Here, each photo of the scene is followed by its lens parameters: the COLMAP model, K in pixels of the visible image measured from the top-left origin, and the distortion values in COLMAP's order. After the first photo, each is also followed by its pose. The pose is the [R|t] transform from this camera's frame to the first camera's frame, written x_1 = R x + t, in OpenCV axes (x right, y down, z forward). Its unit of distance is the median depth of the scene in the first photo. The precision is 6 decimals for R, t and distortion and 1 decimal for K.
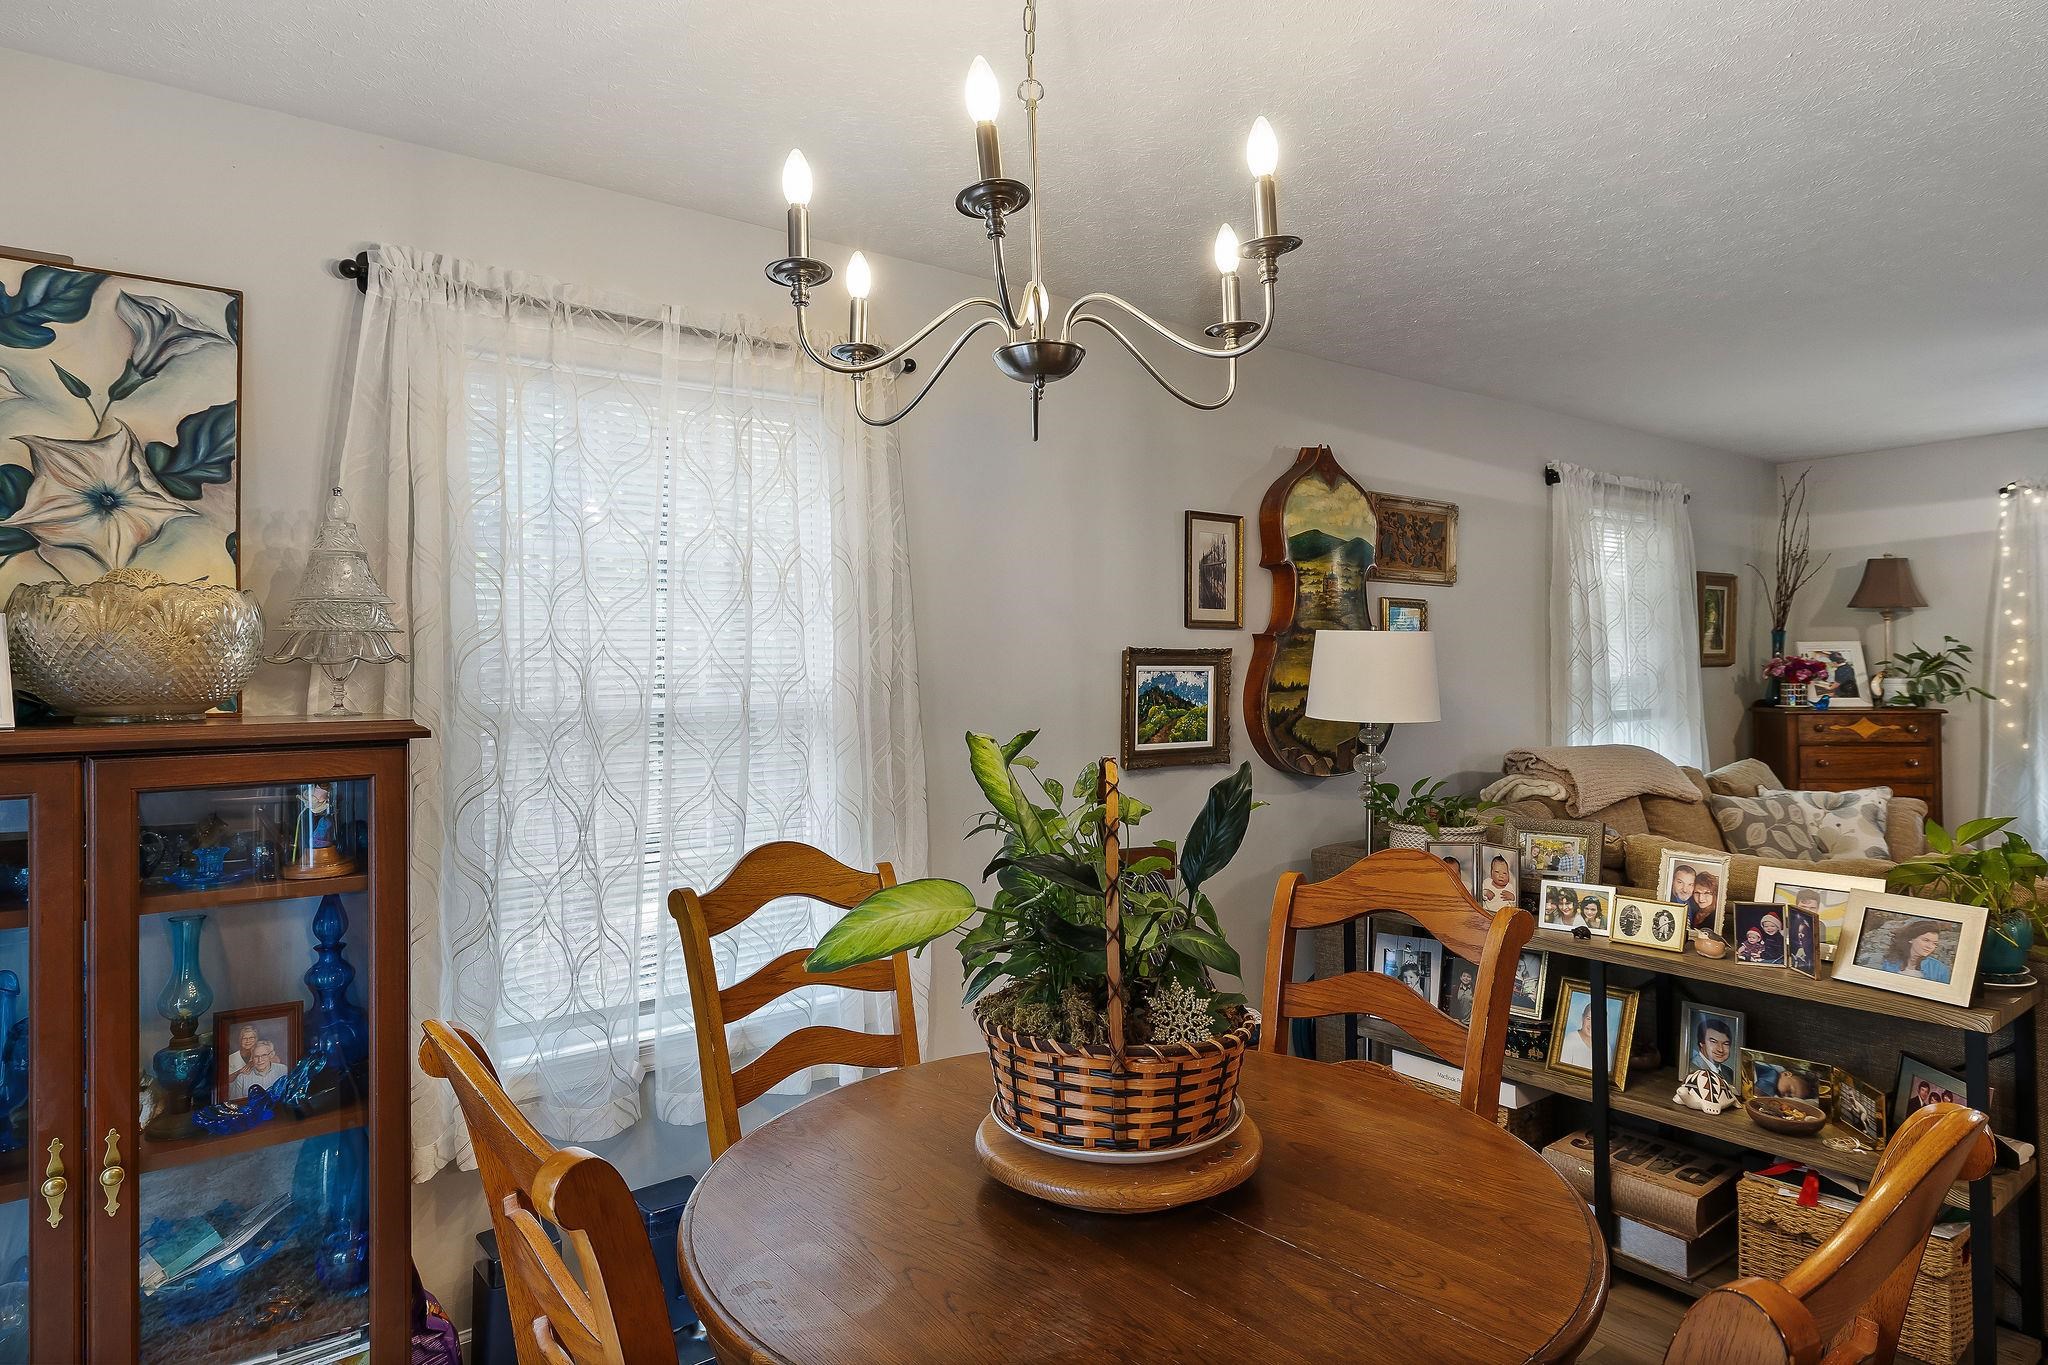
lens RADIAL K [[1166.7, 0, 1059.6], [0, 1166.7, 653.7], [0, 0, 1]] dist [0.002106, 0.000718]
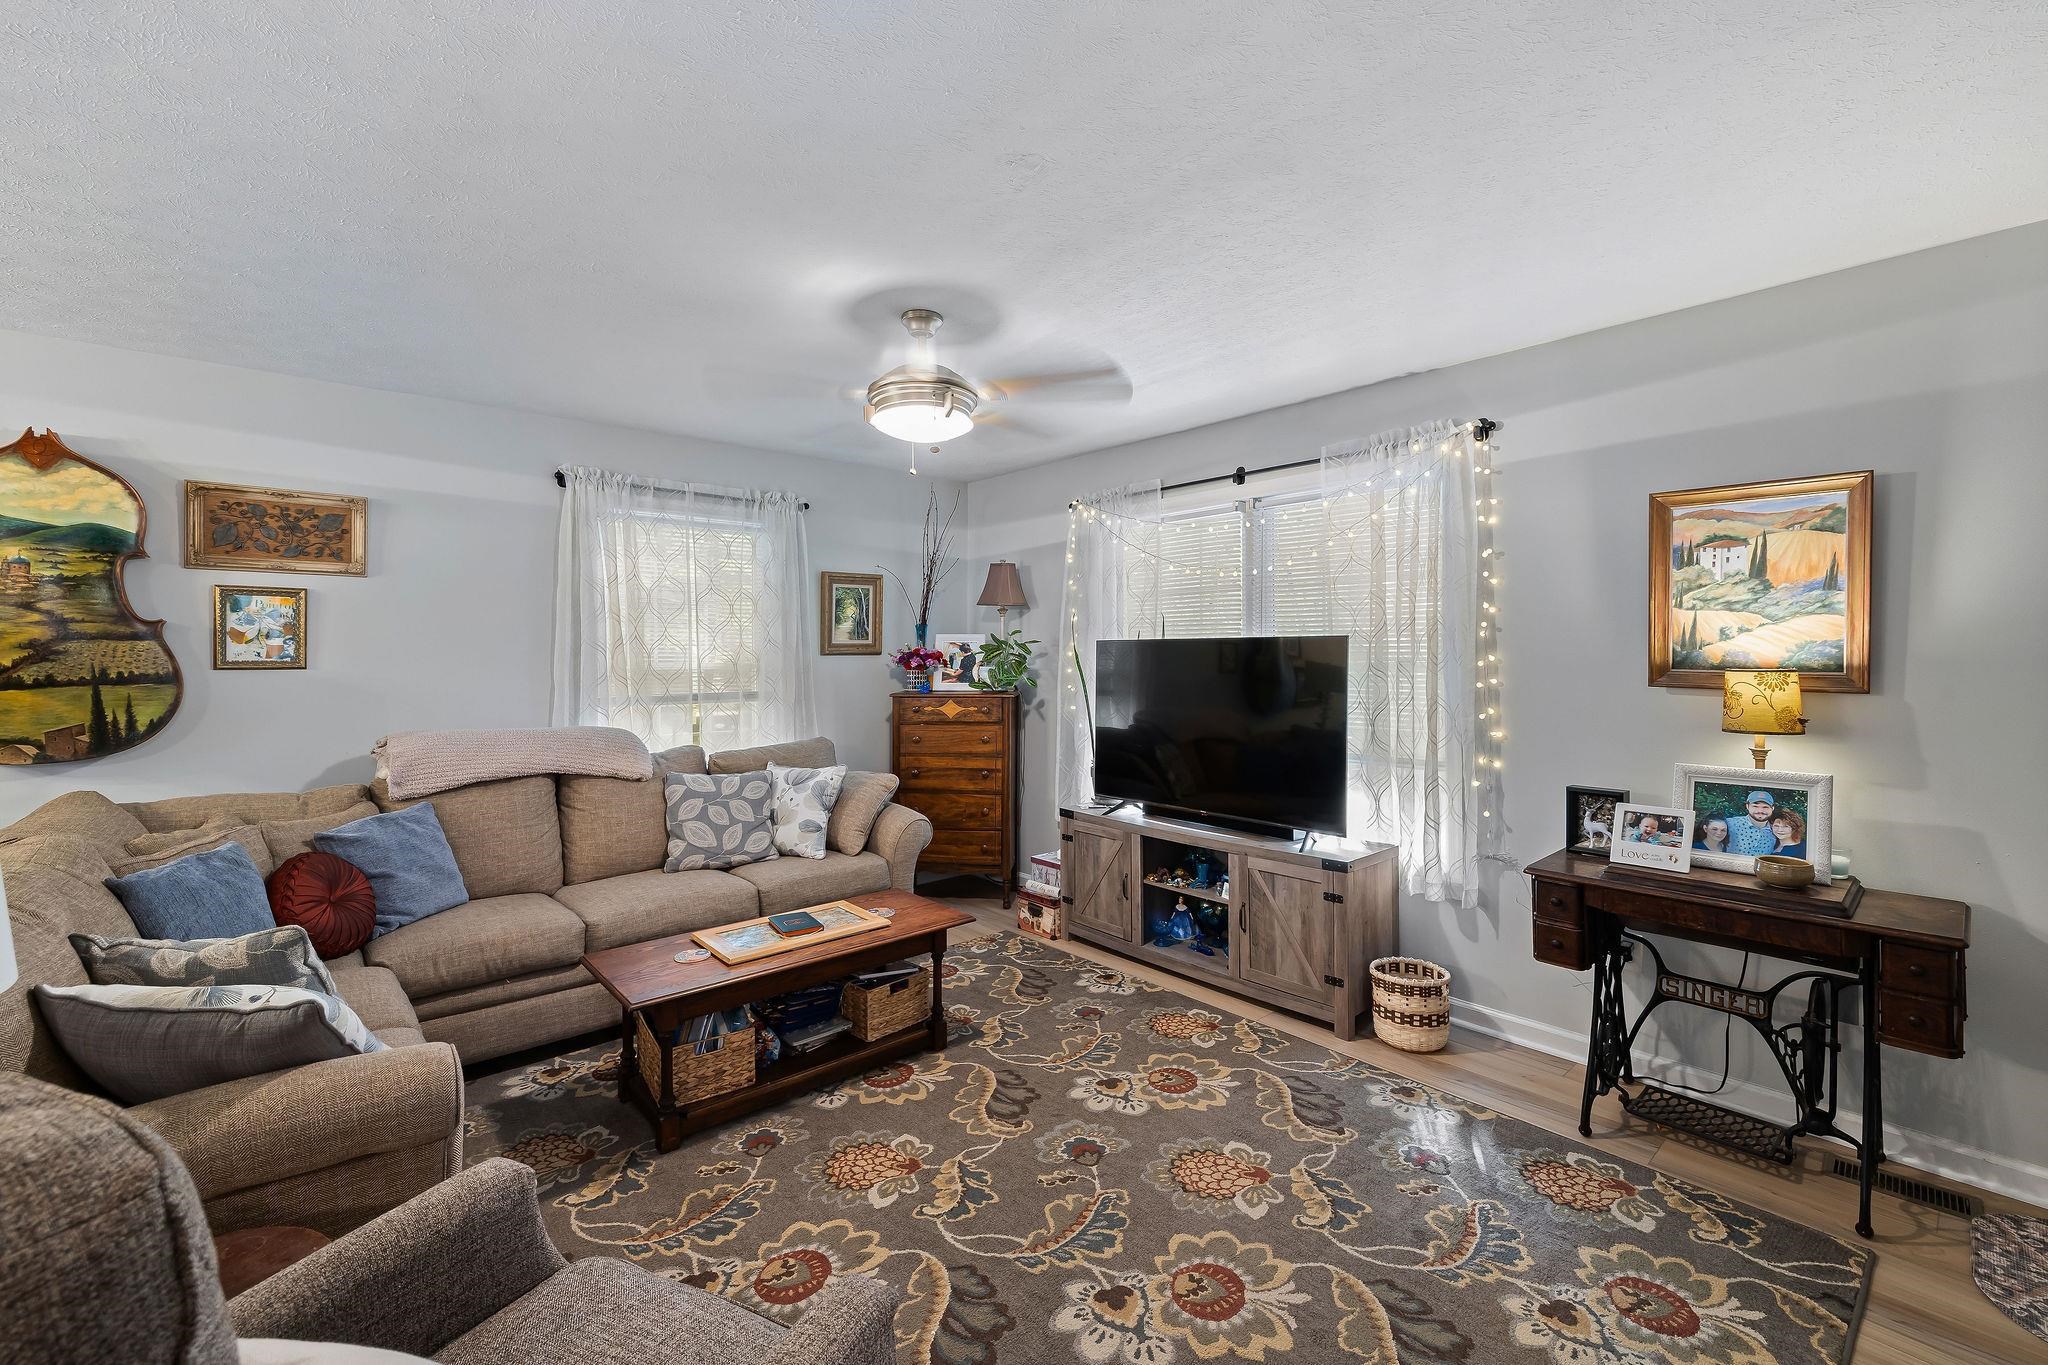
lens RADIAL K [[860.8, 0, 1031.4], [0, 860.8, 652.0], [0, 0, 1]] dist [-0.000830, 0.000182]
pose [[0.996973, 0.007672, 0.077367, 1.082938], [-0.008586, 0.999897, 0.011488, -0.005035], [-0.077270, -0.012118, 0.996937, 0.225028]]
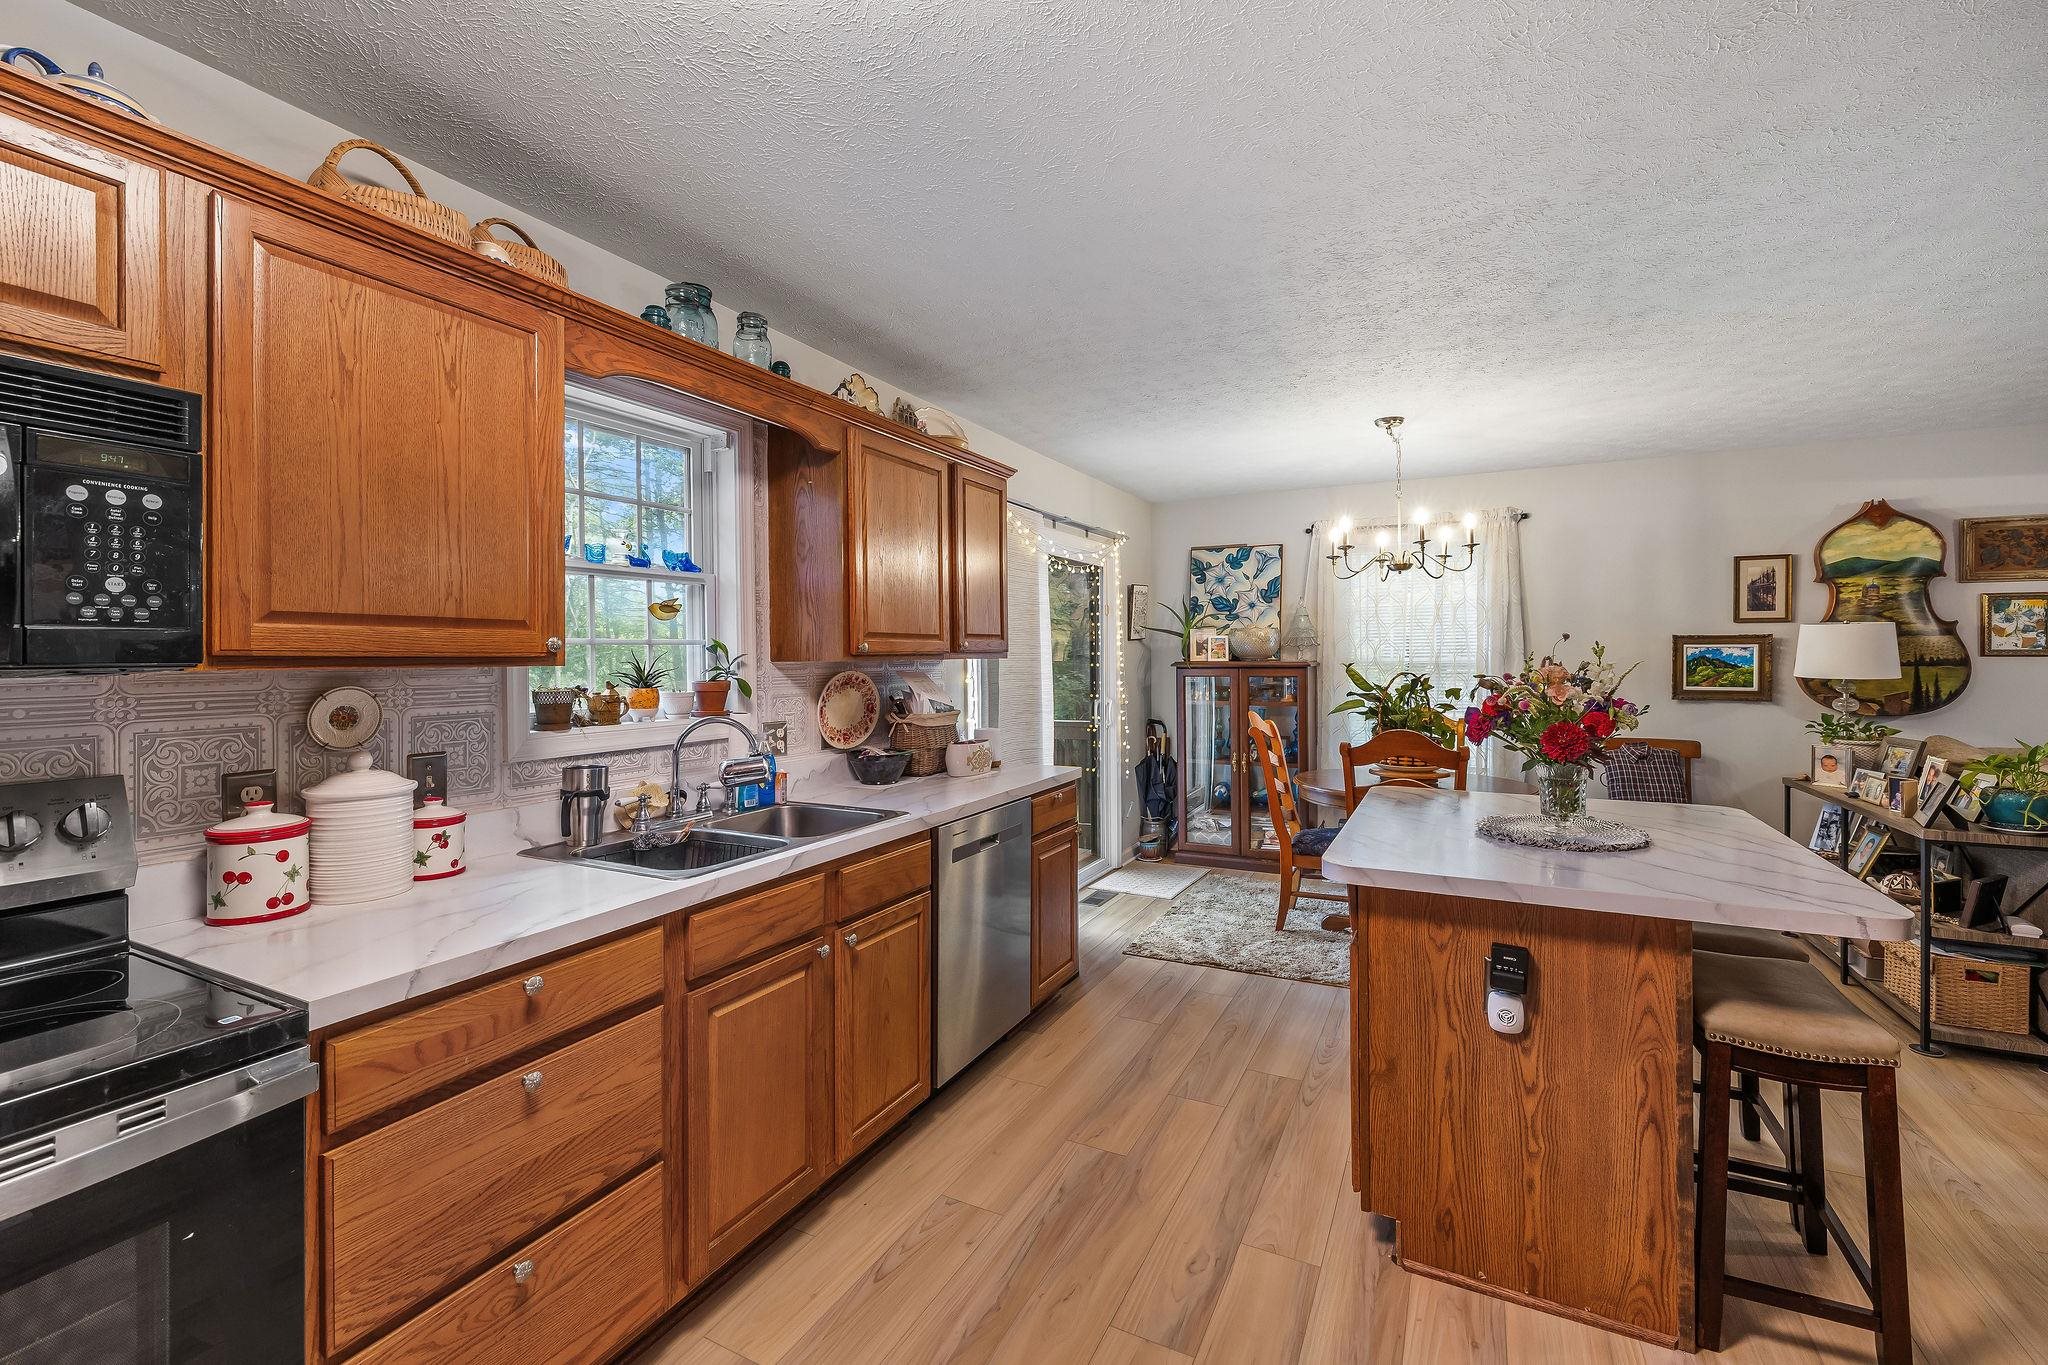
lens RADIAL K [[866.7, 0, 1022.5], [0, 866.7, 662.5], [0, 0, 1]] dist [0.000130, -0.000006]
pose [[0.438378, 0.014269, -0.898677, 0.814569], [0.015433, 0.999607, 0.023400, -0.009572], [0.898658, -0.024127, 0.437986, -0.544361]]
